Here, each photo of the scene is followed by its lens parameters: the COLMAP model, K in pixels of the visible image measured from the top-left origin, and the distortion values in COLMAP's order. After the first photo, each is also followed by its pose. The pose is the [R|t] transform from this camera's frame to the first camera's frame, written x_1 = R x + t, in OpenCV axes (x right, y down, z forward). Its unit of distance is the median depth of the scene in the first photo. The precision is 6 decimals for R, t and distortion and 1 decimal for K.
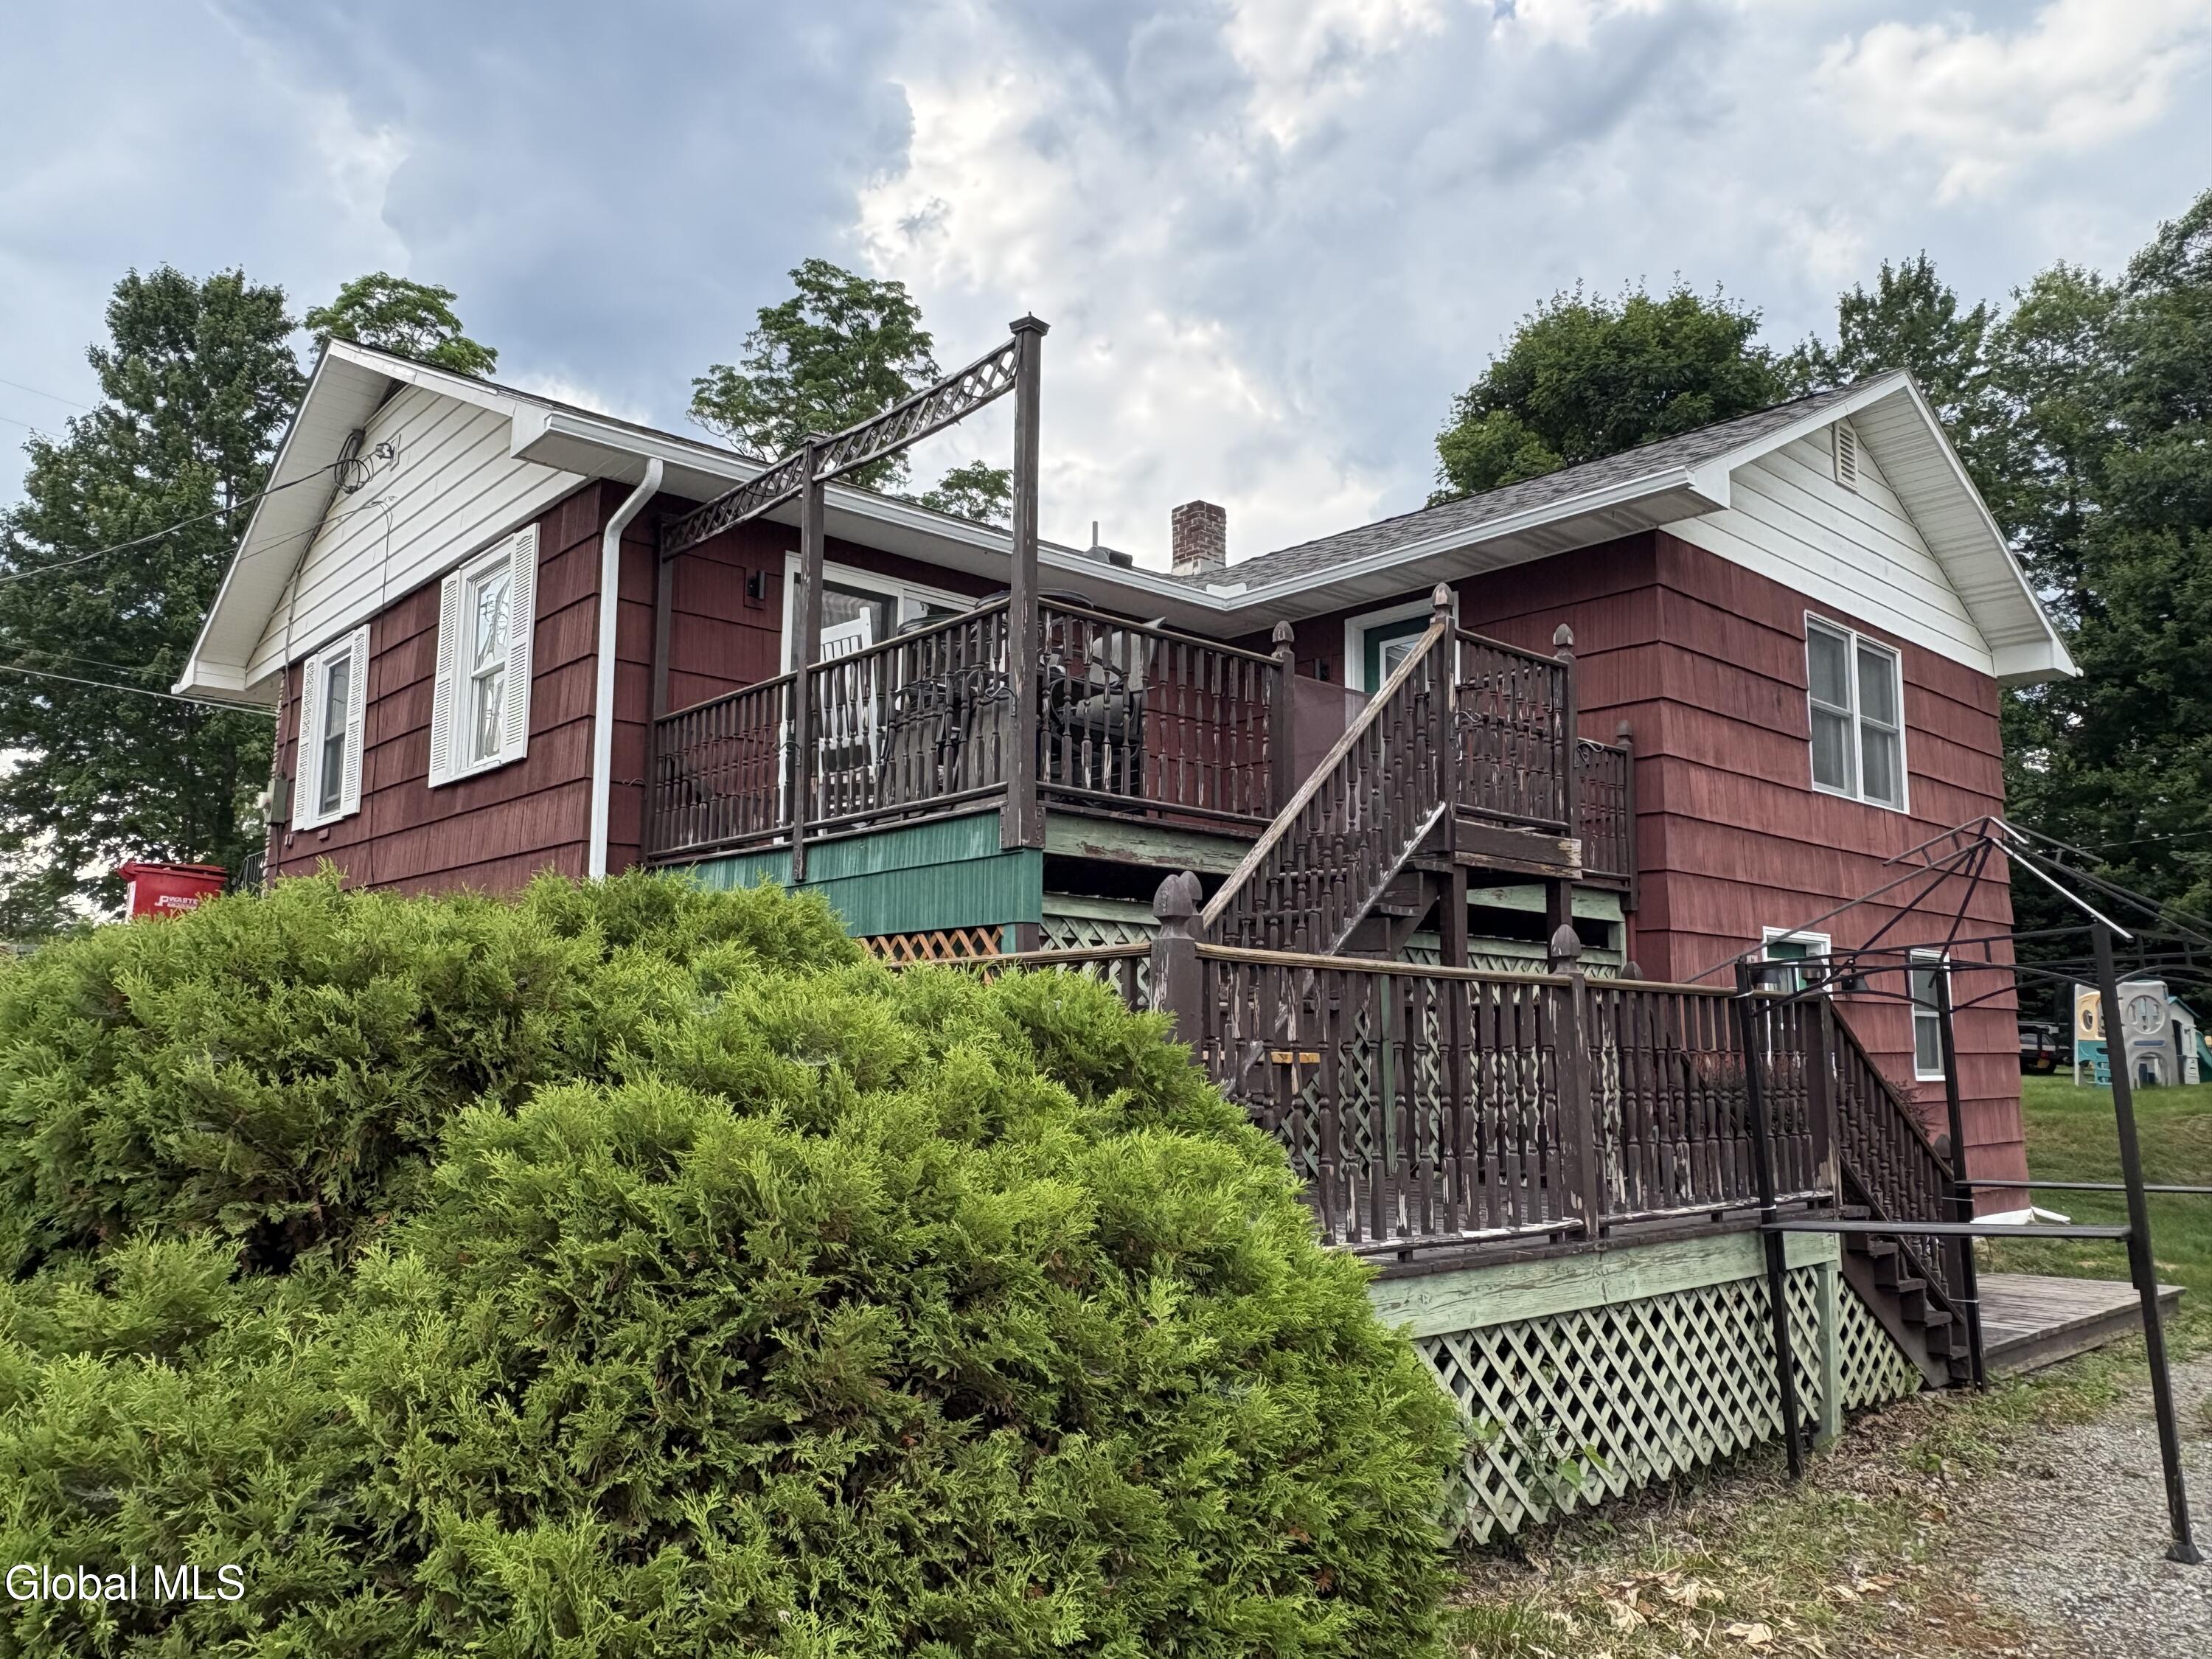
lens RADIAL K [[1578.2, 0, 1106.0], [0, 1578.2, 829.5], [0, 0, 1]] dist [0.002225, 0.001010]
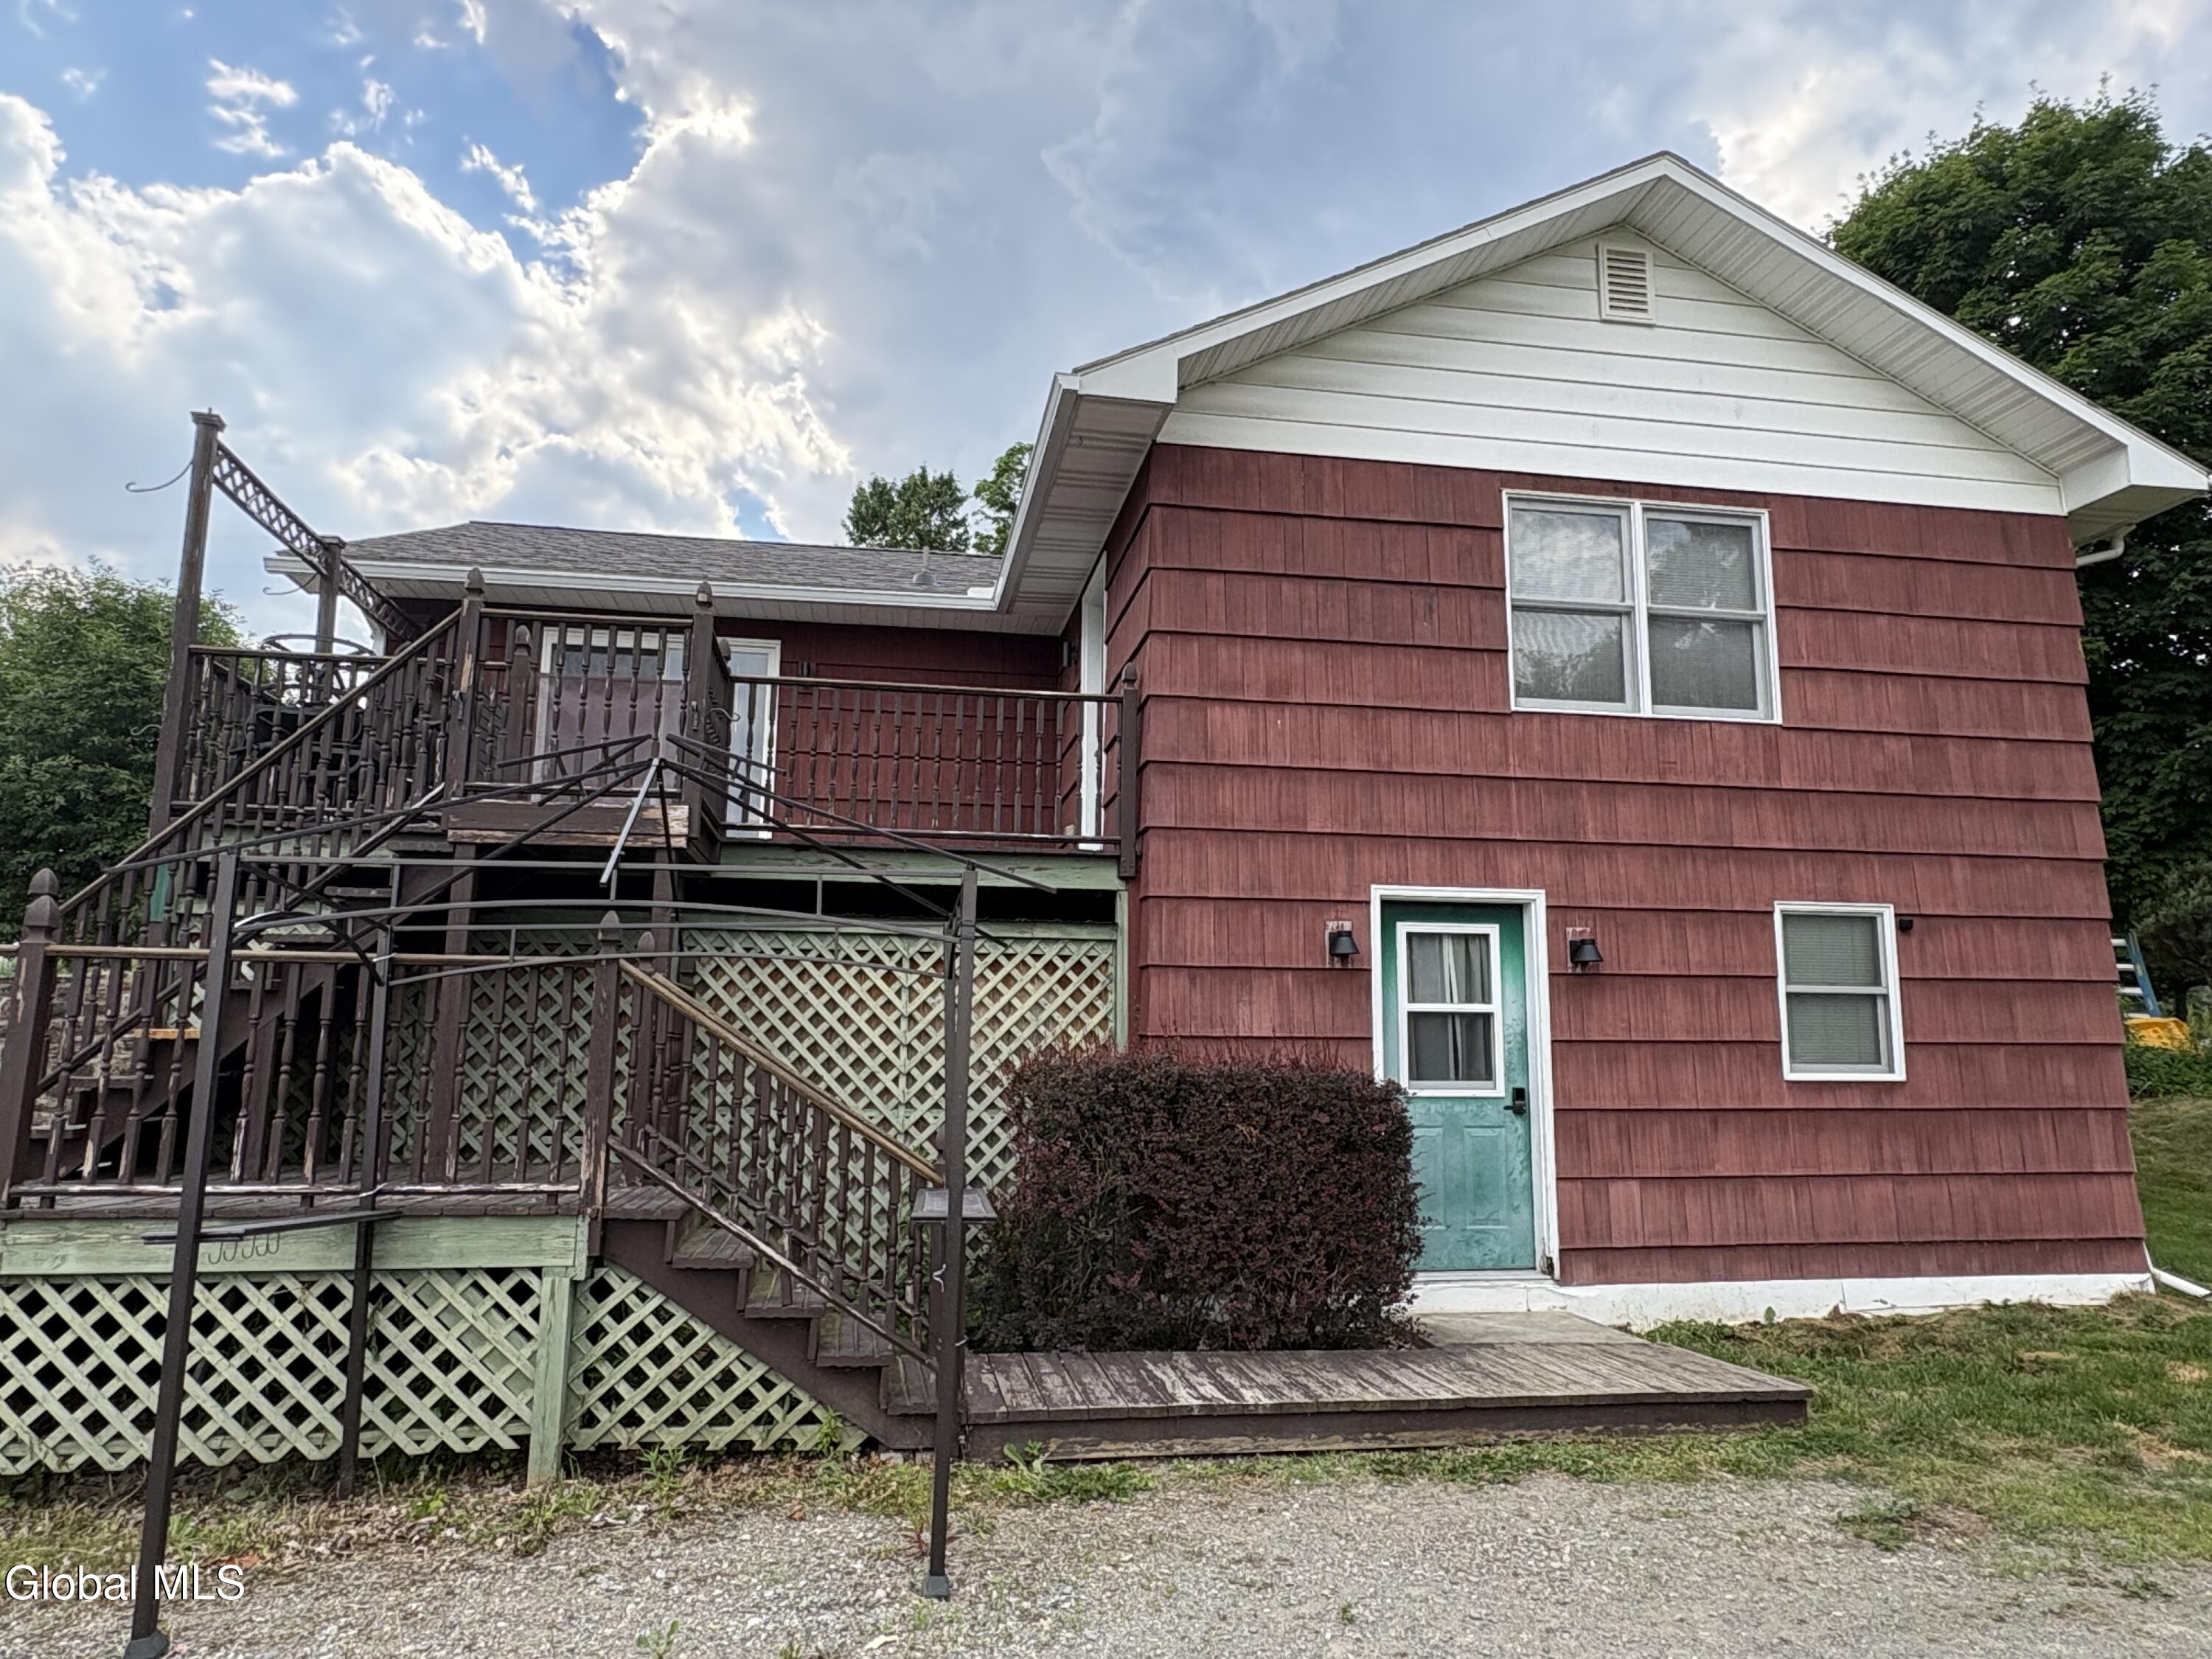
lens RADIAL K [[1509.1, 0, 1106.0], [0, 1509.1, 829.5], [0, 0, 1]] dist [0.000063, 0.002671]
pose [[0.848681, -0.097604, -0.519822, 0.603478], [0.077207, 0.995159, -0.060804, 0.059099], [0.523240, 0.011470, 0.852108, 0.224453]]
